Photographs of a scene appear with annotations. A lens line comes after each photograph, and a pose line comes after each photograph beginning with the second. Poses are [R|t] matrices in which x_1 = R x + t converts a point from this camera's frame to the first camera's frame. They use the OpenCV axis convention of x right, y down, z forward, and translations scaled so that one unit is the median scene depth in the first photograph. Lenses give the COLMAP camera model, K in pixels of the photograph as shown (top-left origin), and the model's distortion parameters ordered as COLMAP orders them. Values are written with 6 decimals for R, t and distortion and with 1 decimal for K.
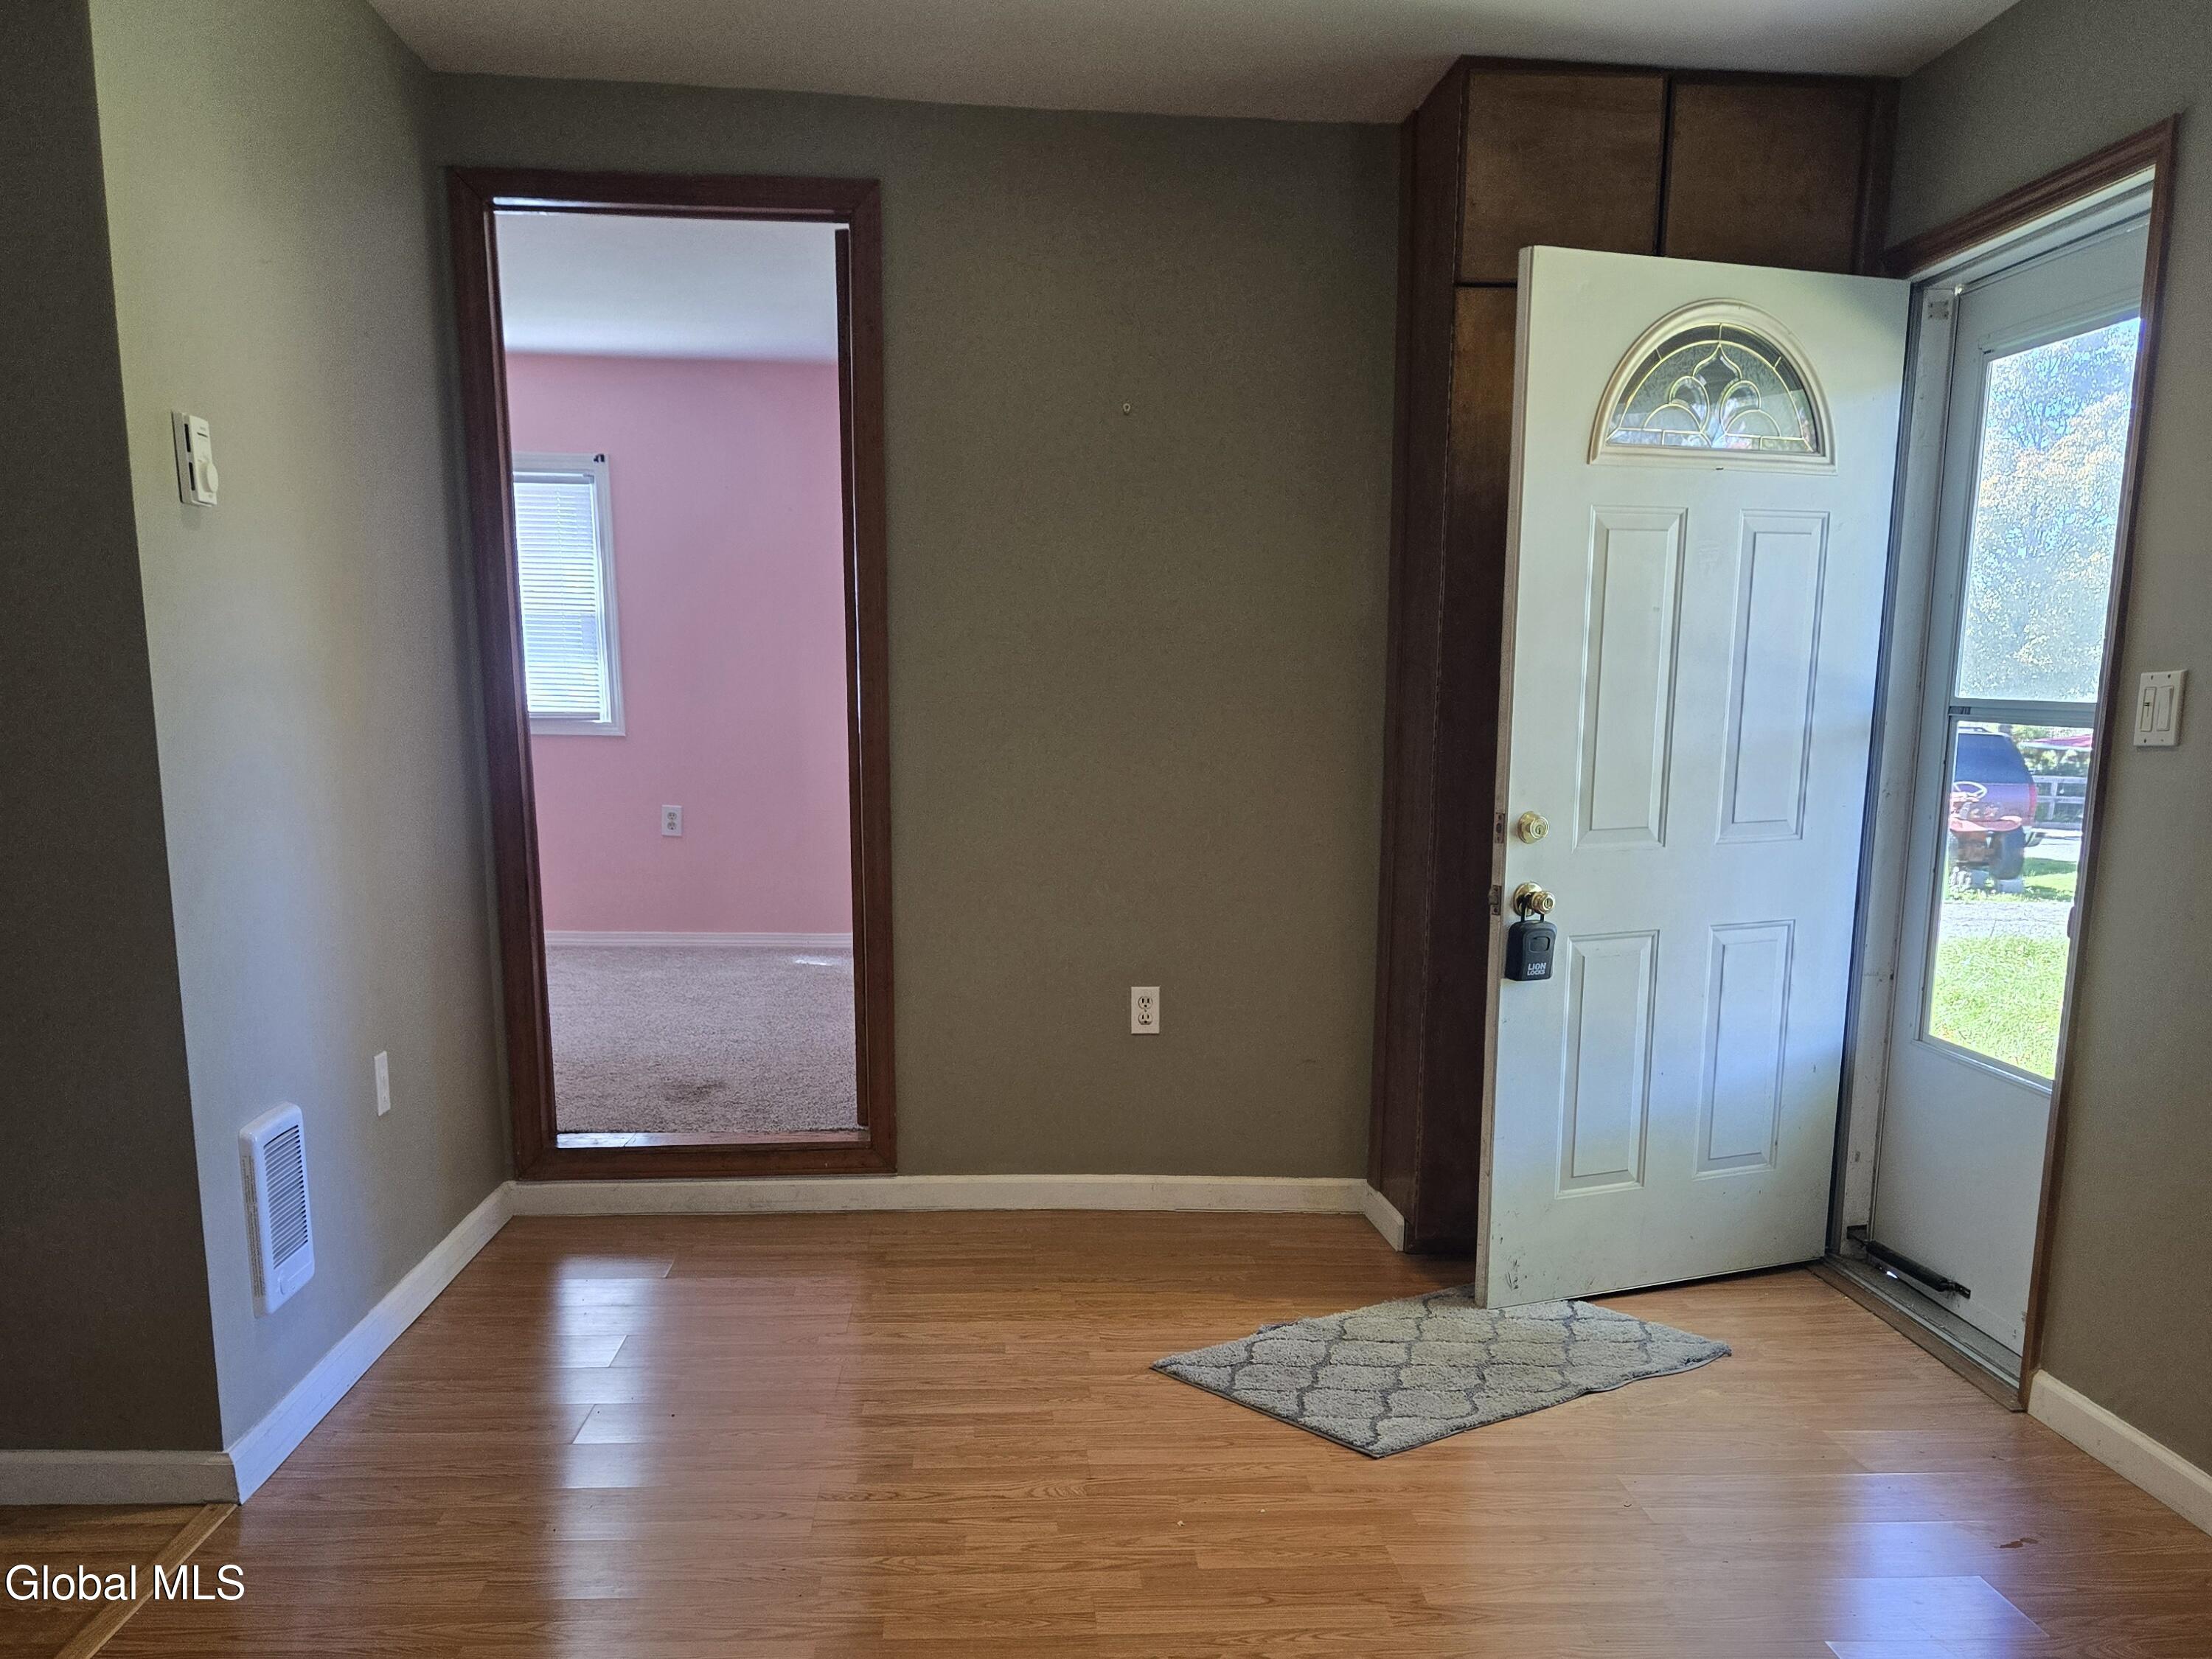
lens RADIAL K [[1960.4, 0, 1107.4], [0, 1960.4, 873.4], [0, 0, 1]] dist [-0.046885, 0.384966]
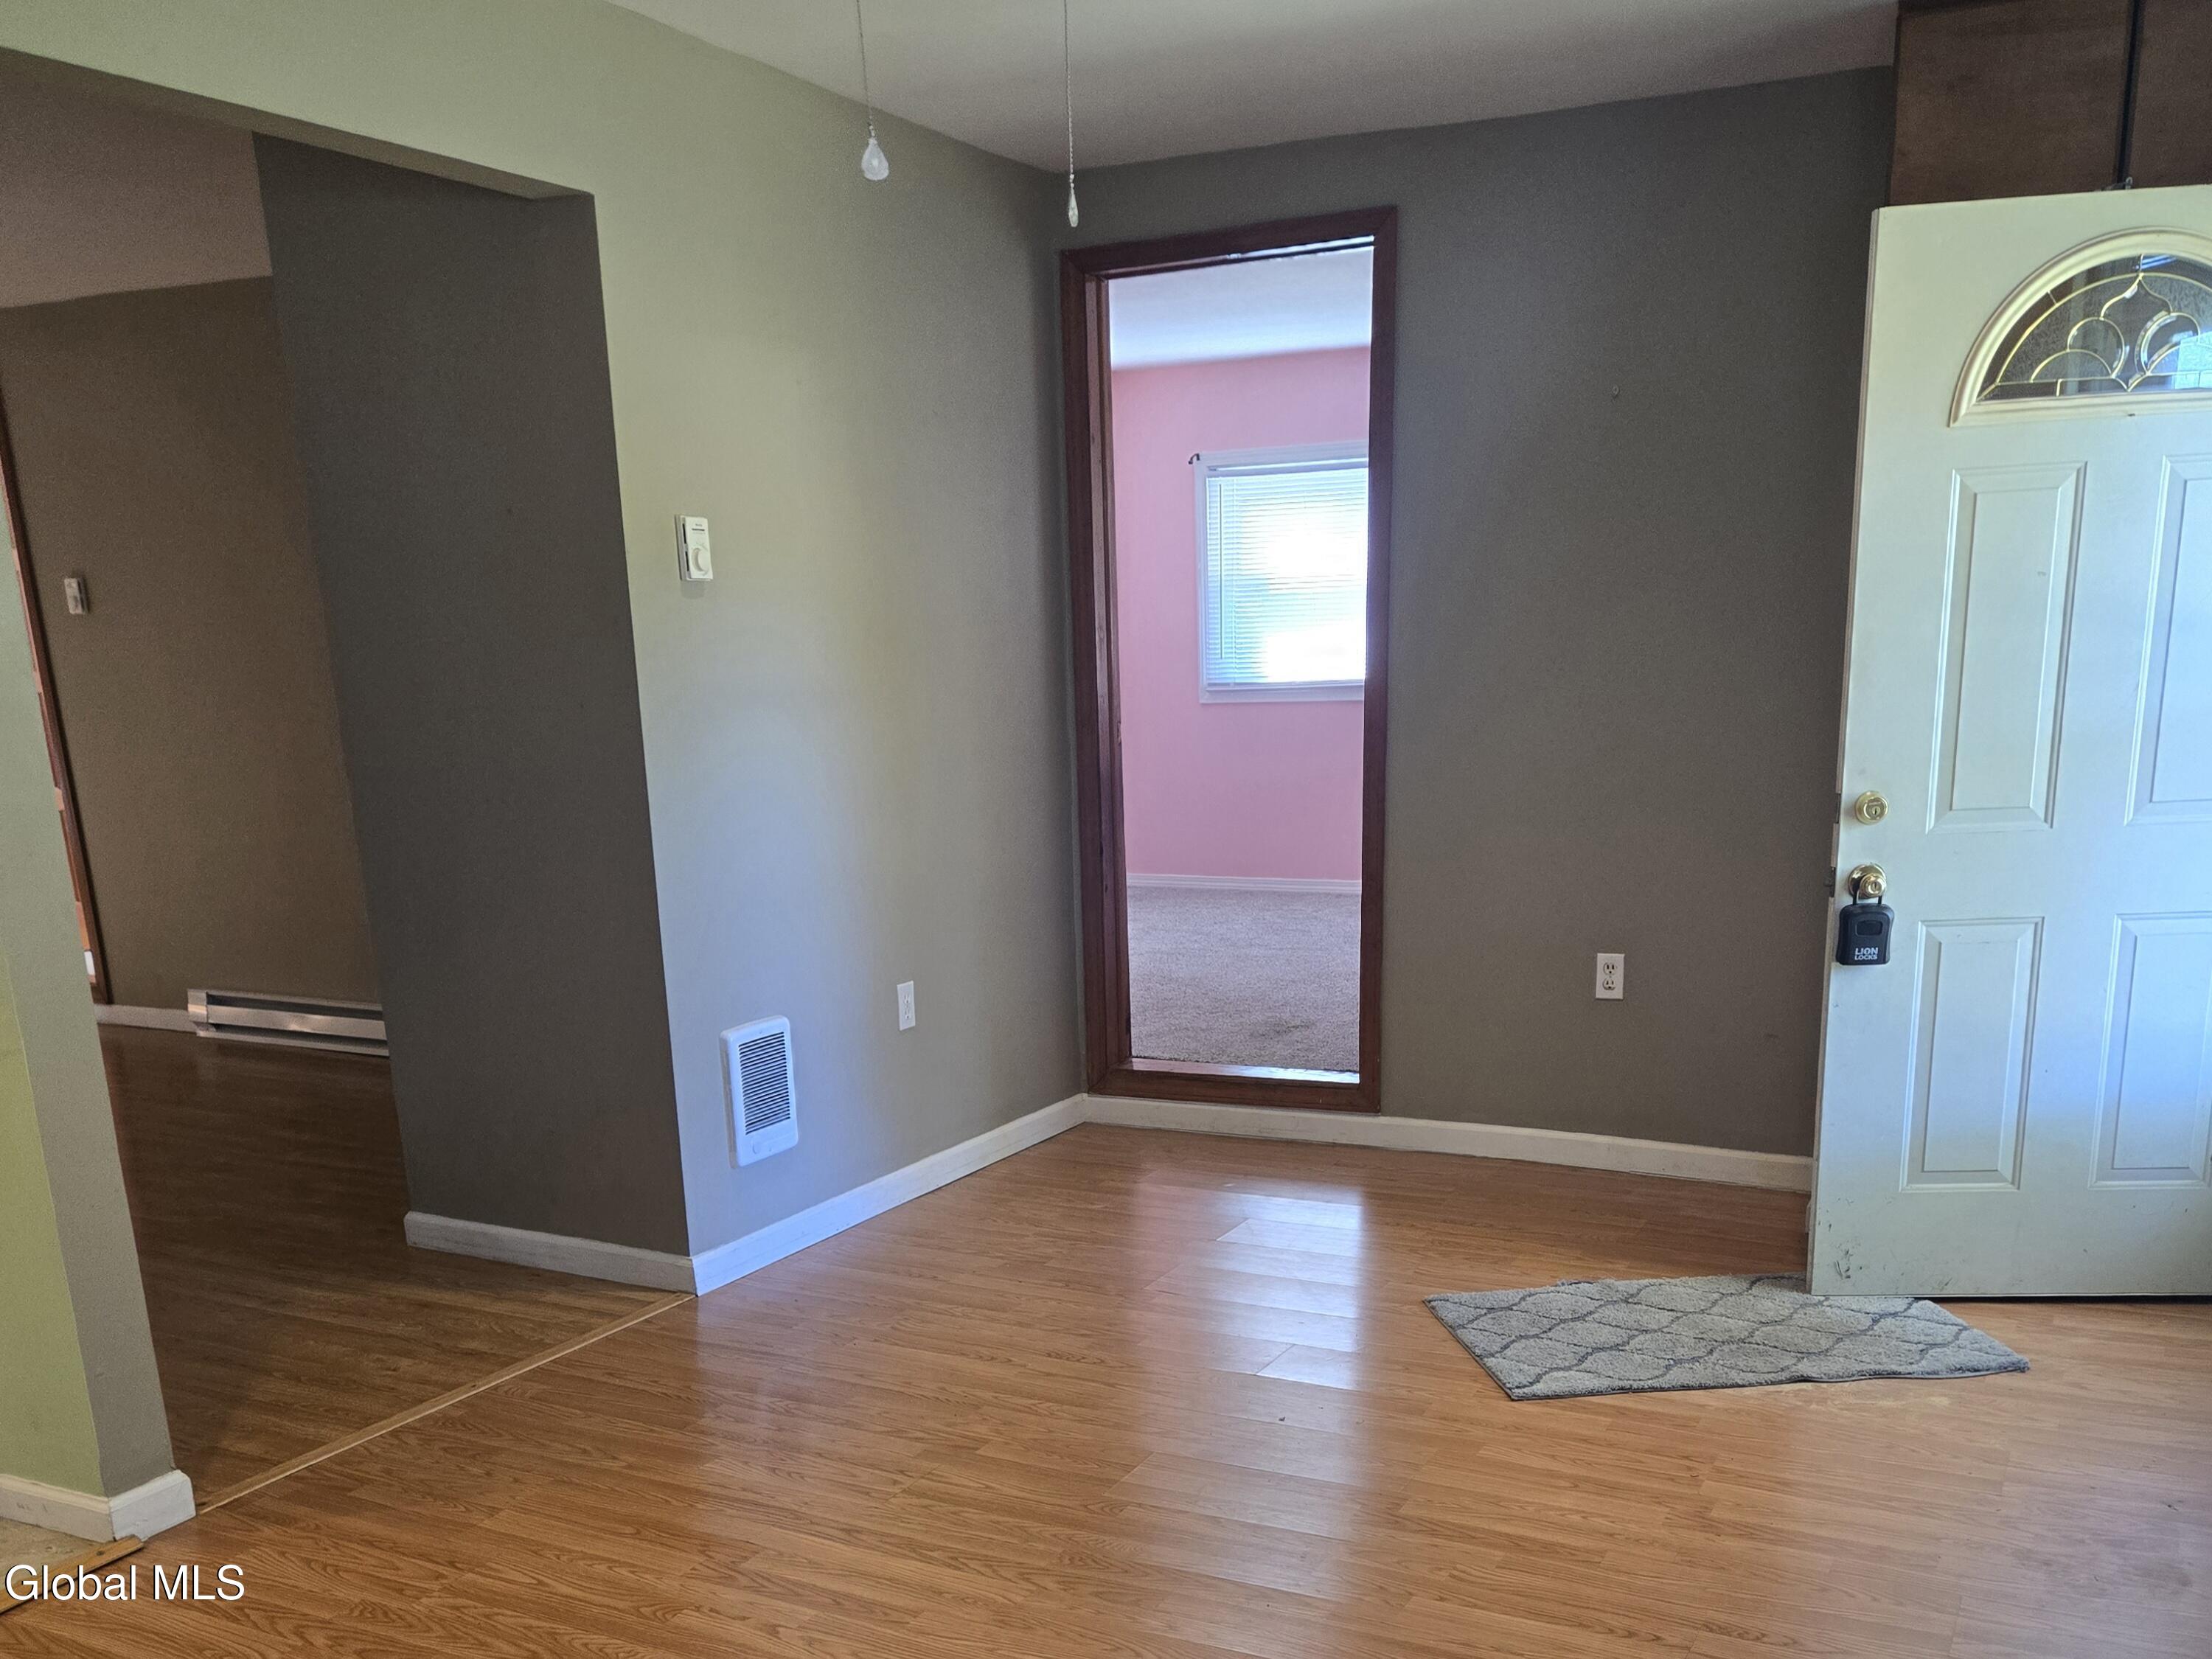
lens RADIAL K [[1957.5, 0, 1106.0], [0, 1957.5, 829.5], [0, 0, 1]] dist [0.079425, -0.053632]
pose [[0.870271, 0.009337, -0.492485, 0.365243], [-0.005275, 0.999940, 0.009637, -0.019987], [0.492545, -0.005789, 0.870268, -0.044752]]
